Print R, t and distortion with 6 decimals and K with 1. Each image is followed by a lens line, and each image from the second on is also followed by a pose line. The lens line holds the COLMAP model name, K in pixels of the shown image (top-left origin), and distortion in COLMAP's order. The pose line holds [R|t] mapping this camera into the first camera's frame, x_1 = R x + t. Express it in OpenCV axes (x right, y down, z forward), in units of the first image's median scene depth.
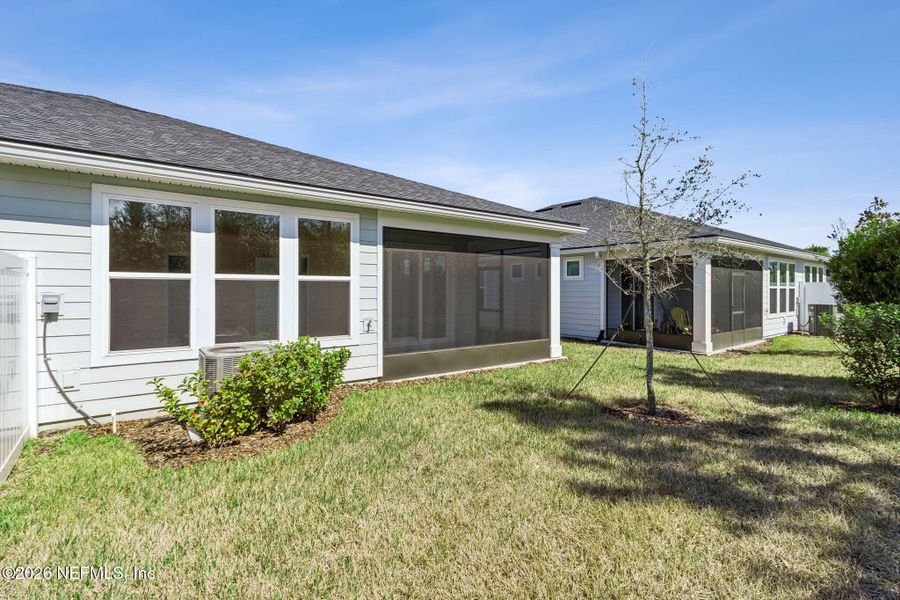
lens RADIAL K [[421.7, 0, 440.9], [0, 421.7, 288.8], [0, 0, 1]] dist [0.002858, -0.000009]
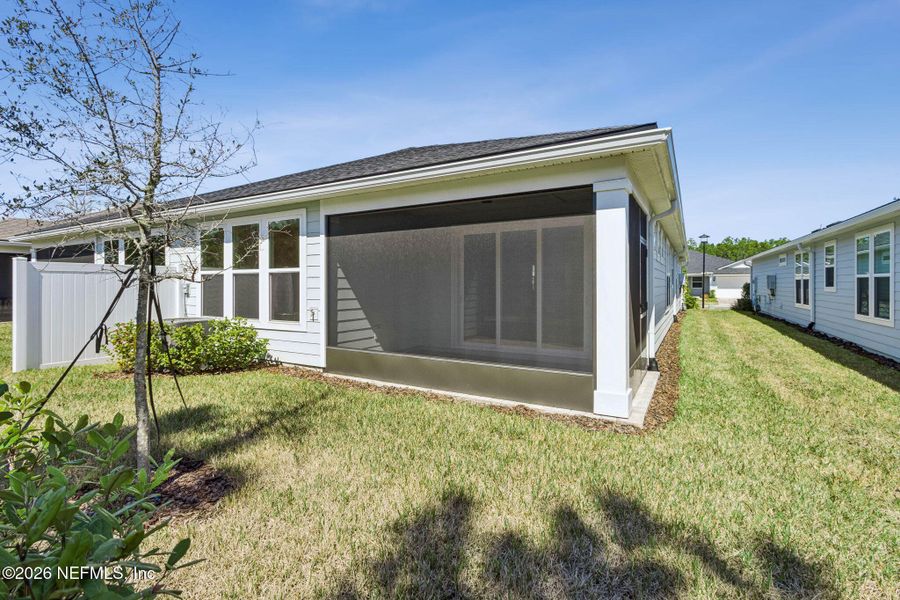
lens RADIAL K [[421.7, 0, 440.9], [0, 421.7, 288.8], [0, 0, 1]] dist [0.002858, -0.000009]
pose [[0.391747, 0.006789, -0.920048, 0.885932], [0.001588, 0.999966, 0.008055, 0.016206], [0.920072, -0.004617, 0.391723, 0.871747]]
